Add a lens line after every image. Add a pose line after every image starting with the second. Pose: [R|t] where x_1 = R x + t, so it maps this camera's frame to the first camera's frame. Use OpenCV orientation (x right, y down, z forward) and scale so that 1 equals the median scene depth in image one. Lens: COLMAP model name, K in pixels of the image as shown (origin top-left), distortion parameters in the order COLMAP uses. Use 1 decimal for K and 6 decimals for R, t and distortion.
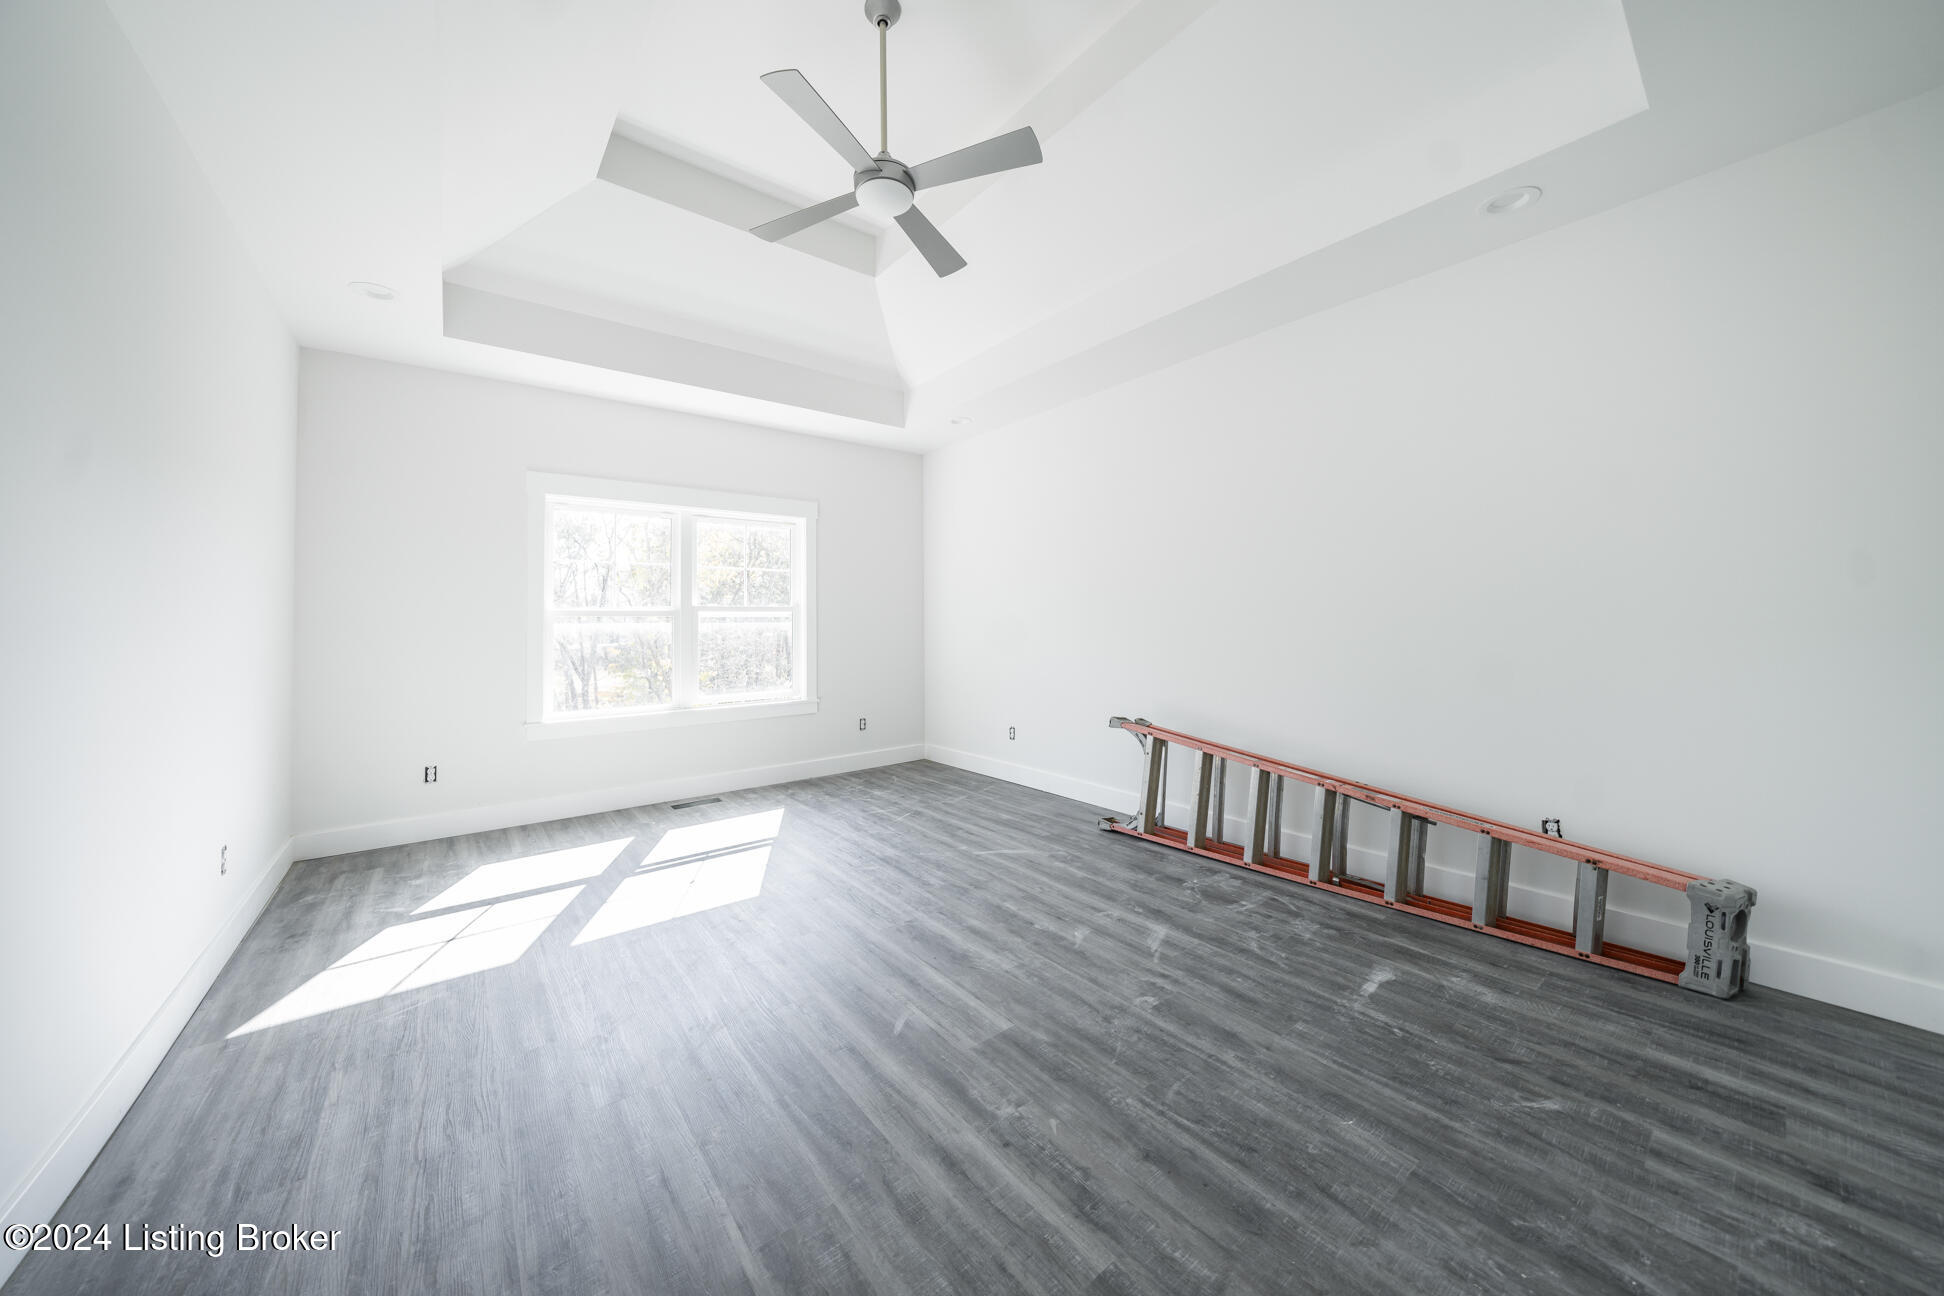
lens RADIAL K [[670.3, 0, 974.9], [0, 670.3, 598.7], [0, 0, 1]] dist [-0.011431, 0.000510]
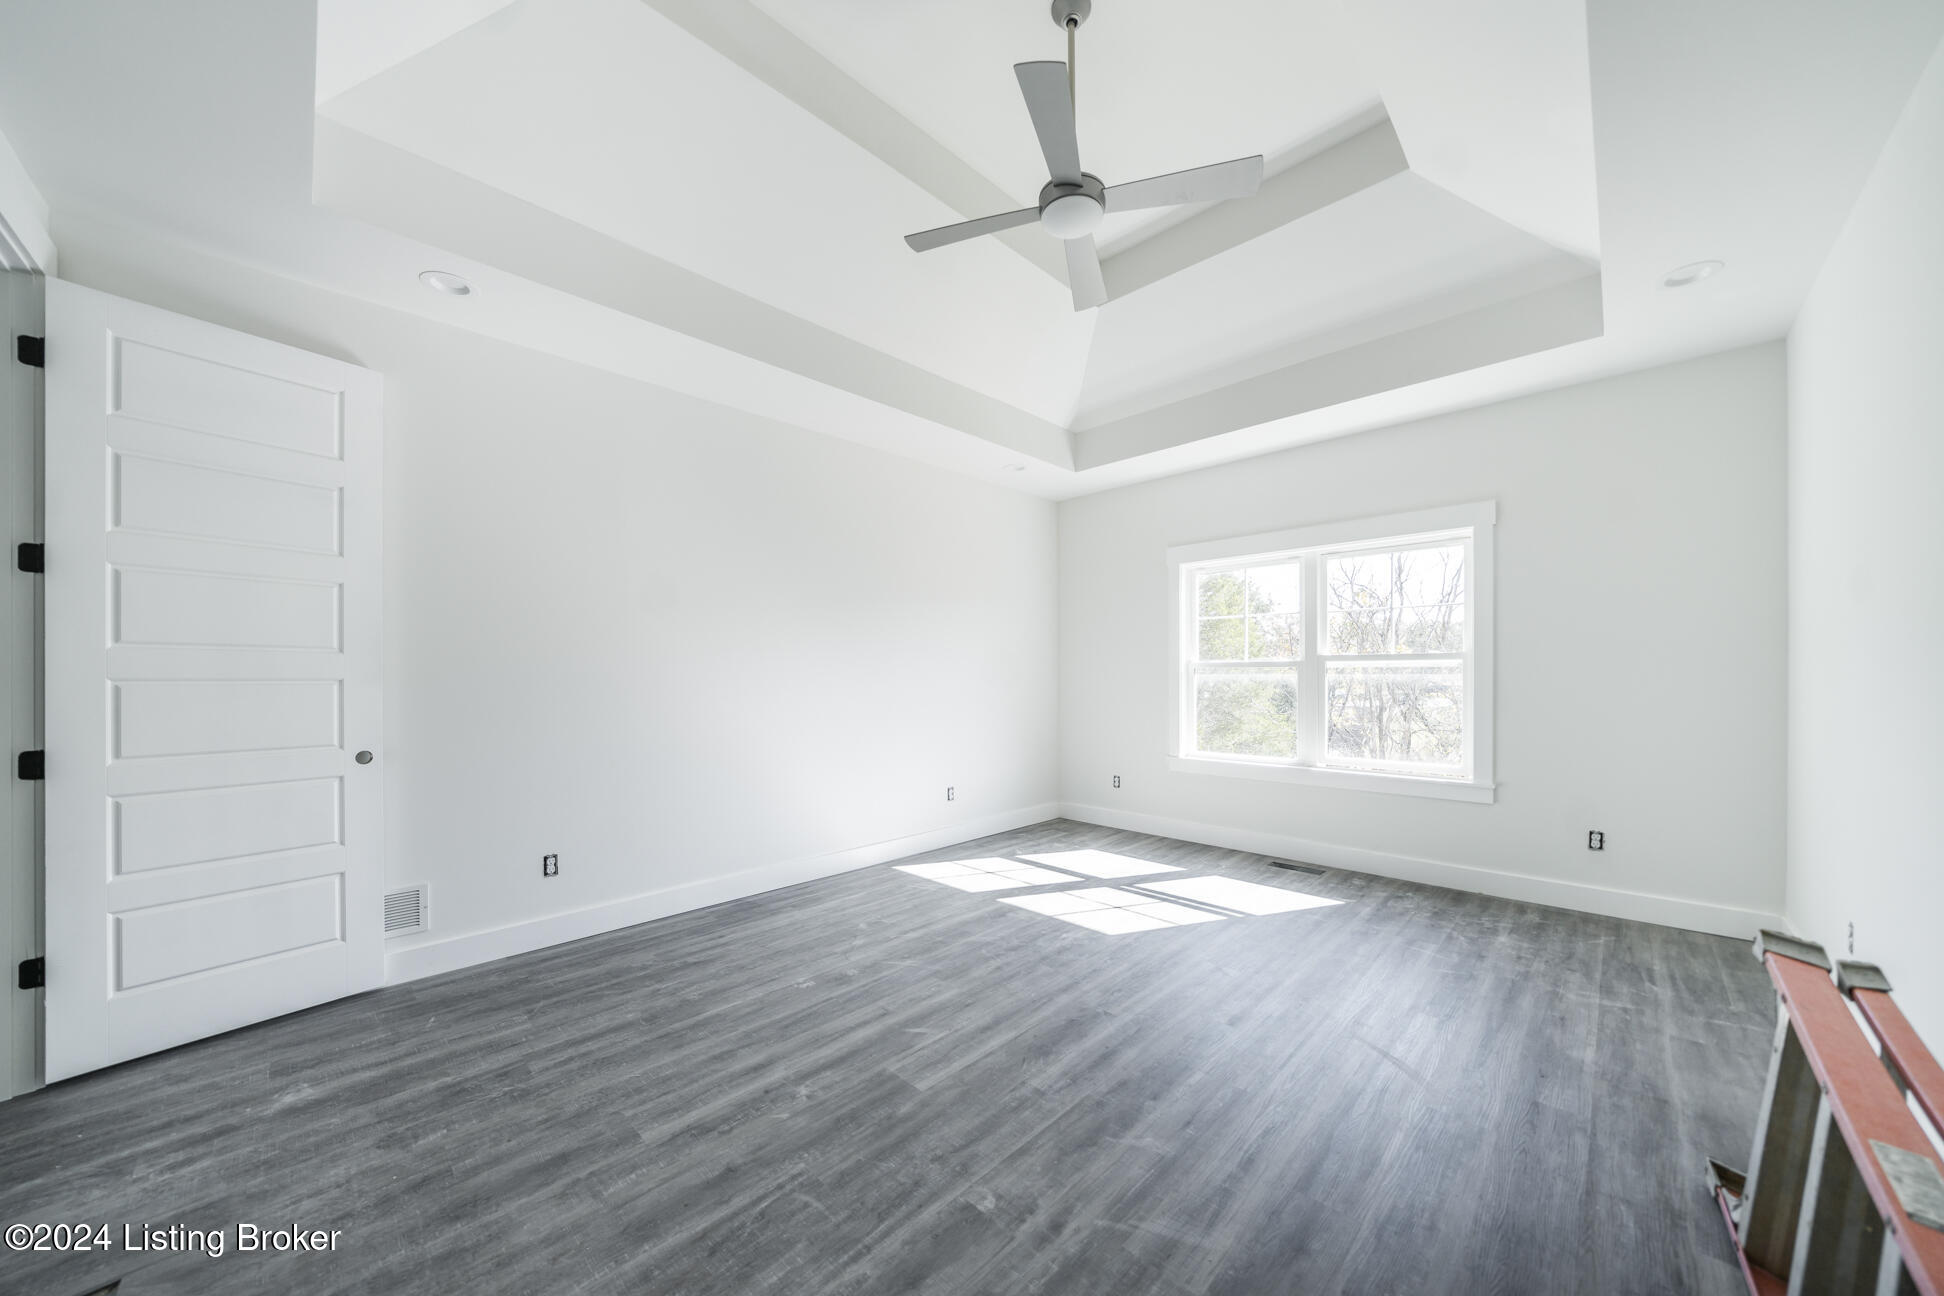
lens RADIAL K [[670.3, 0, 932.2], [0, 670.3, 672.4], [0, 0, 1]] dist [-0.011431, 0.000510]
pose [[0.087490, 0.006921, -0.996141, 0.644792], [0.038765, 0.999195, 0.010347, 0.007134], [0.995411, -0.039520, 0.087151, 0.591912]]
